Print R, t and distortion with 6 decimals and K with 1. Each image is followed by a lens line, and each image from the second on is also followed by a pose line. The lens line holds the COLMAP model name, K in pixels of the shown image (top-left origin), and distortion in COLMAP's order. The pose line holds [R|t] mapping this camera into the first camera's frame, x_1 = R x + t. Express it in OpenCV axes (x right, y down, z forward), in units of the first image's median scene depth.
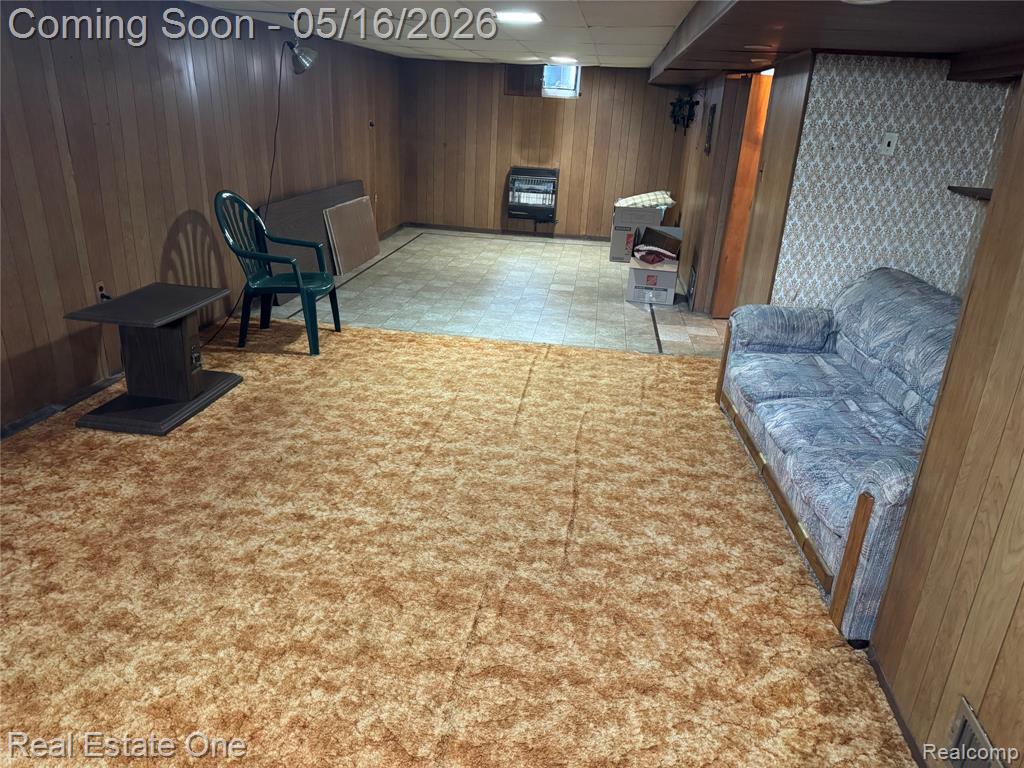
lens RADIAL K [[712.8, 0, 512.0], [0, 712.8, 384.0], [0, 0, 1]] dist [0.220325, 0.000024]
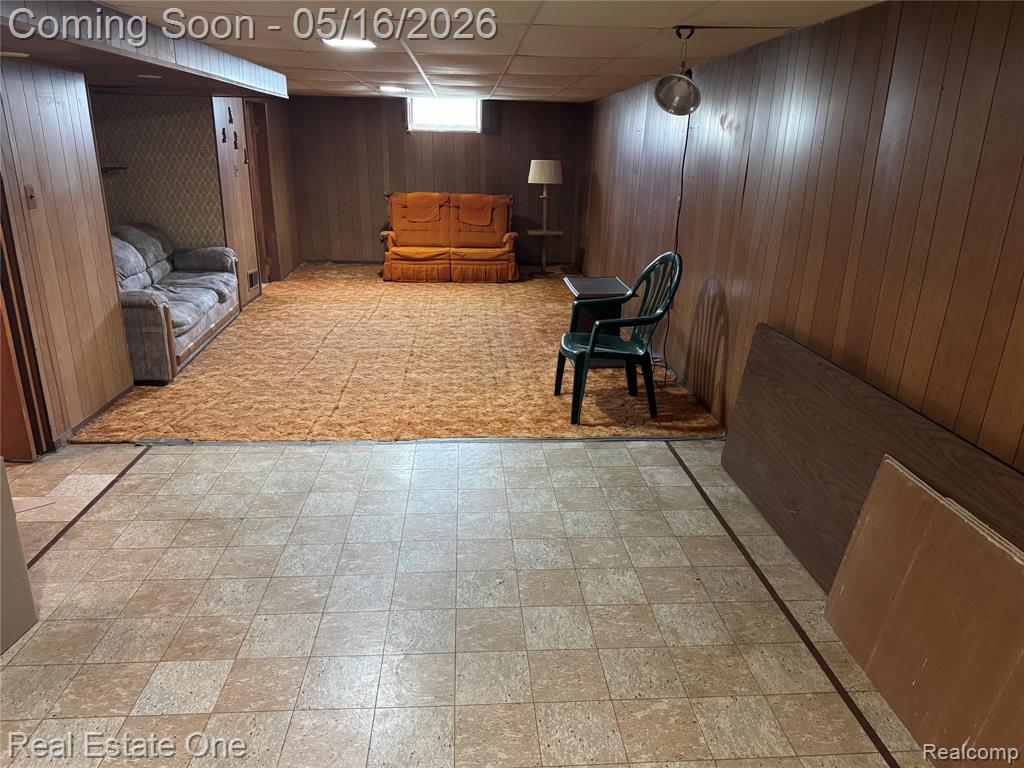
lens RADIAL K [[721.3, 0, 505.8], [0, 721.3, 383.6], [0, 0, 1]] dist [0.066864, -0.121633]
pose [[-0.980208, -0.010469, -0.197694, -0.002299], [-0.132484, 0.776721, 0.615753, -0.676054], [0.147107, 0.629758, -0.762735, 1.780234]]
